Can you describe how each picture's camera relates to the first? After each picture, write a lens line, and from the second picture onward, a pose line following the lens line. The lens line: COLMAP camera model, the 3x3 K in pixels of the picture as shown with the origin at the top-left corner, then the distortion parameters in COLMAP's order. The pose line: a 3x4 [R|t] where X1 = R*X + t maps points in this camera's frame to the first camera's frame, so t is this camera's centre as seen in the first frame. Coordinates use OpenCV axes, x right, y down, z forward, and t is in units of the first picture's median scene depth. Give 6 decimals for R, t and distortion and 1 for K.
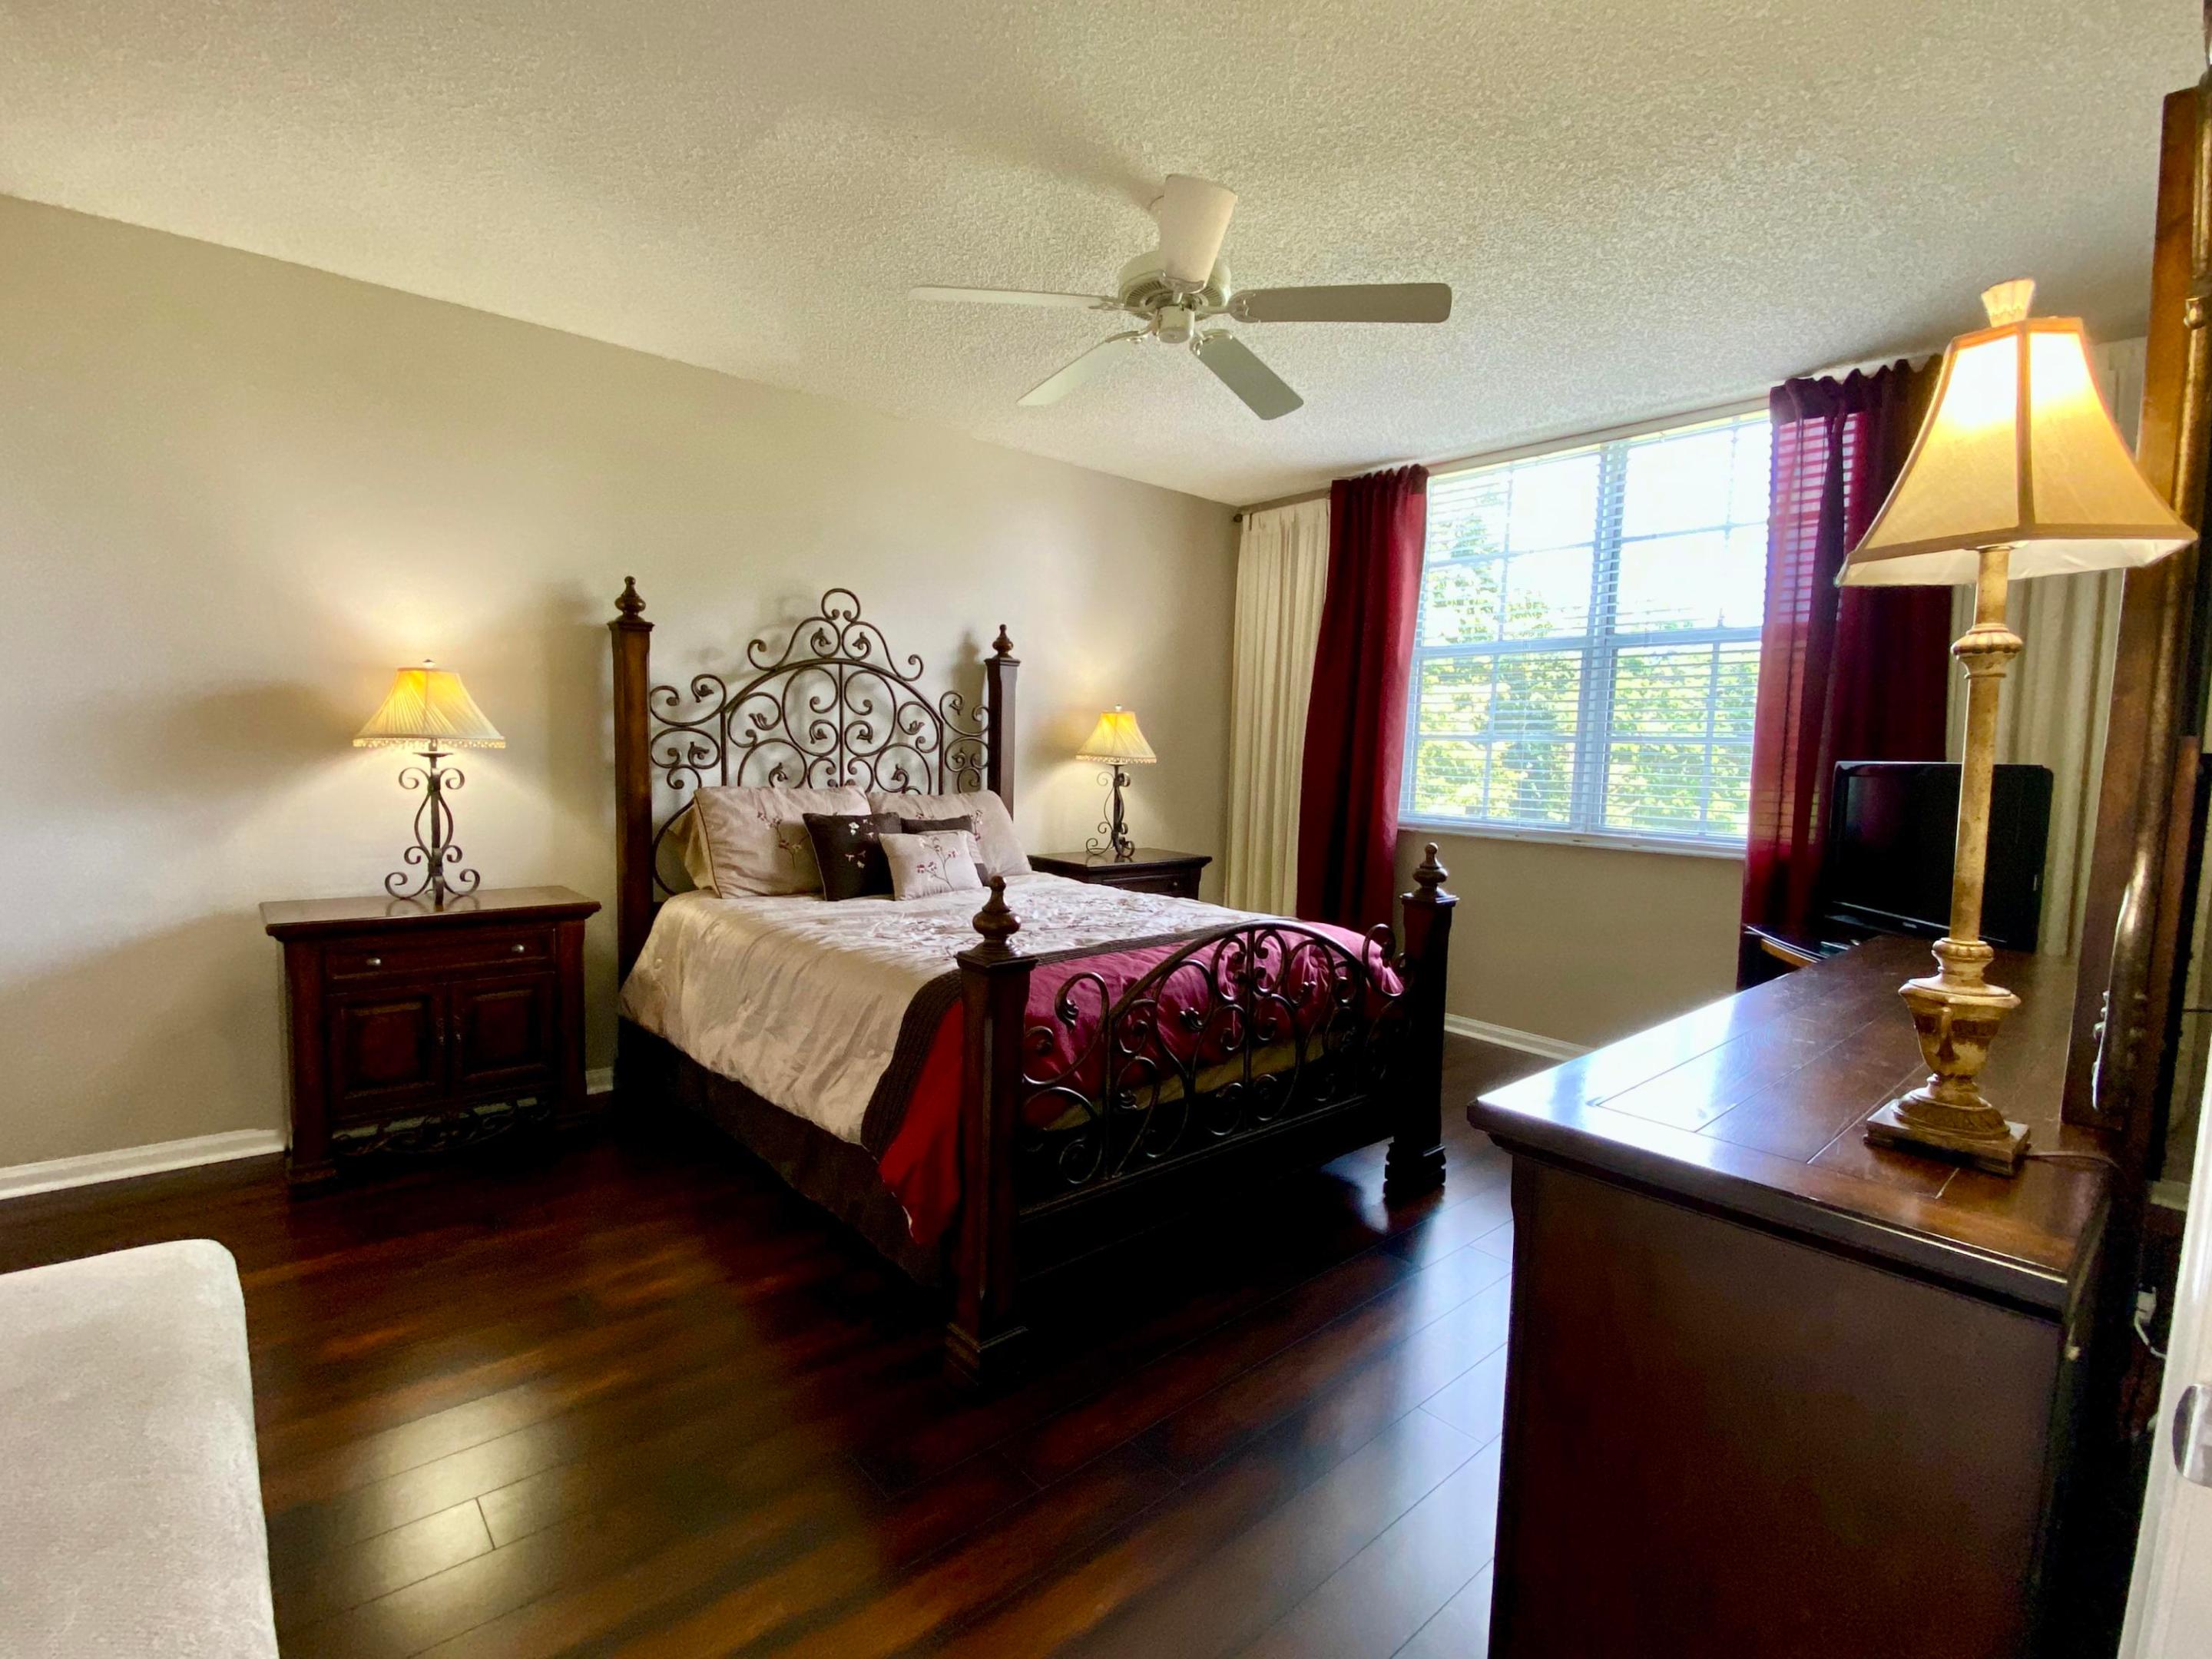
lens RADIAL K [[985.3, 0, 1112.1], [0, 985.3, 828.9], [0, 0, 1]] dist [0.000552, -0.000279]
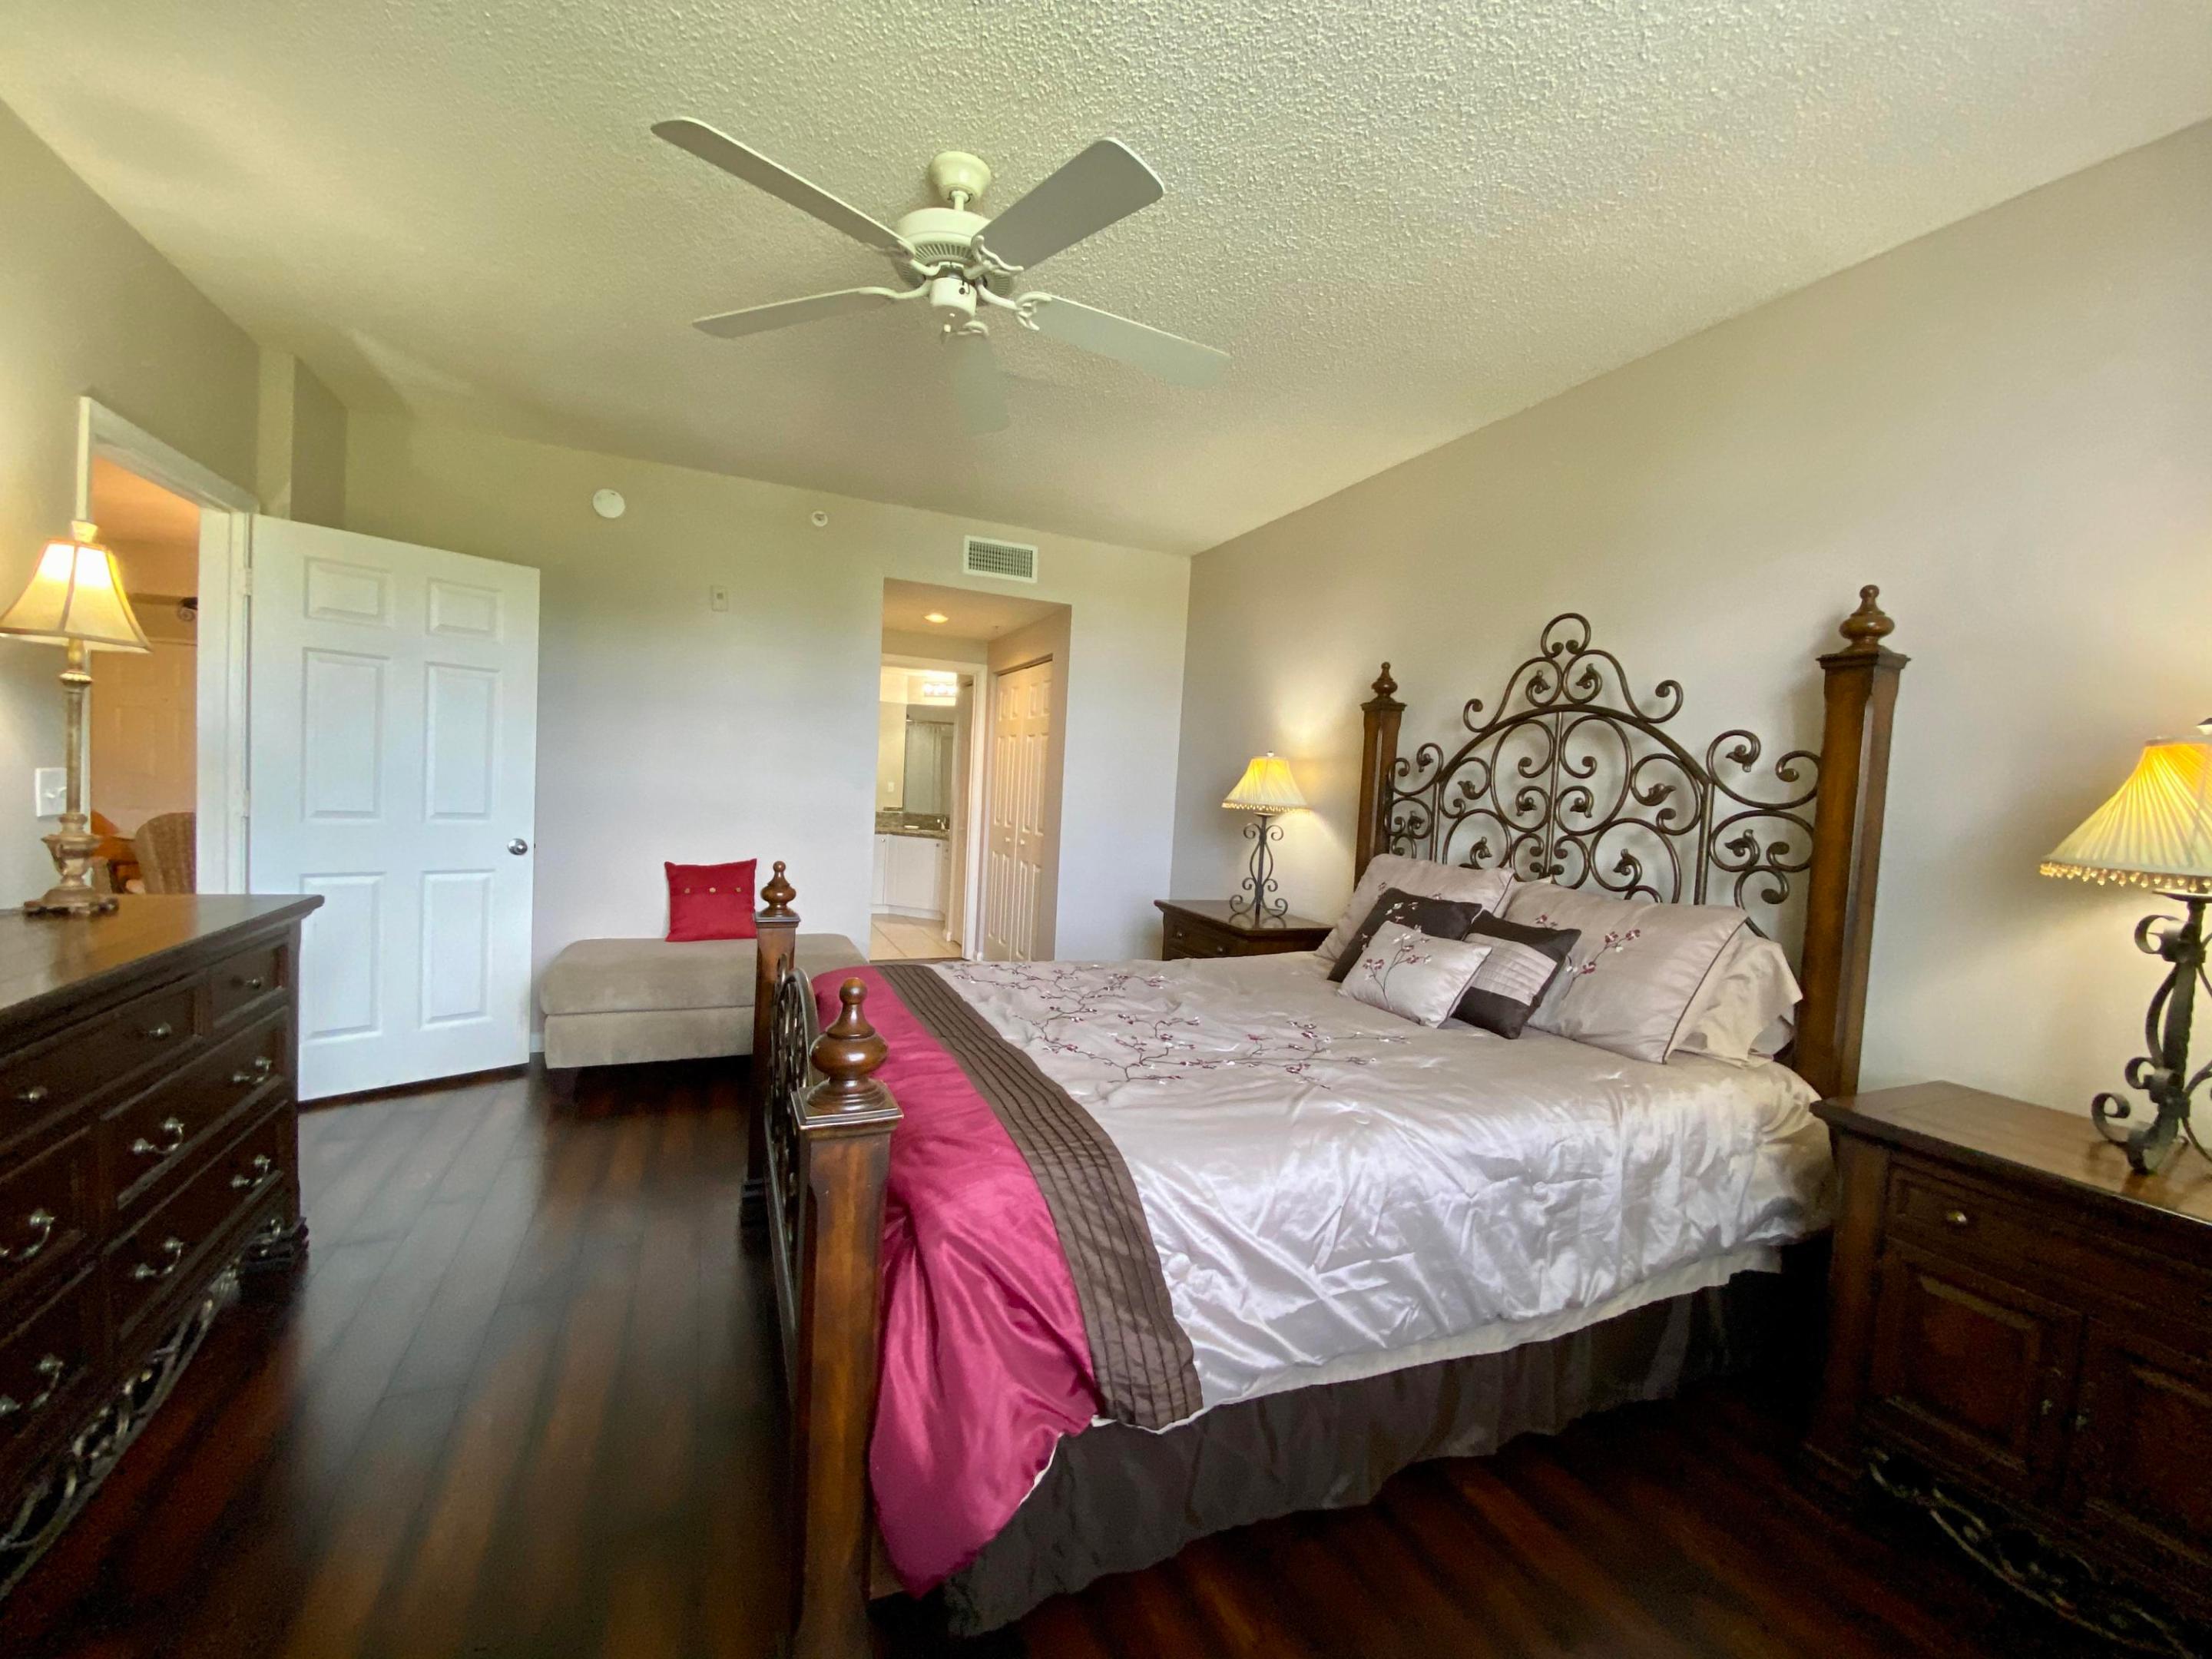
lens RADIAL K [[883.7, 0, 1108.4], [0, 883.7, 829.2], [0, 0, 1]] dist [-0.000031, -0.000062]
pose [[-0.298331, -0.001784, -0.954461, 0.479835], [-0.139134, 0.989398, 0.041639, -0.058418], [0.944267, 0.145220, -0.295417, 0.889144]]
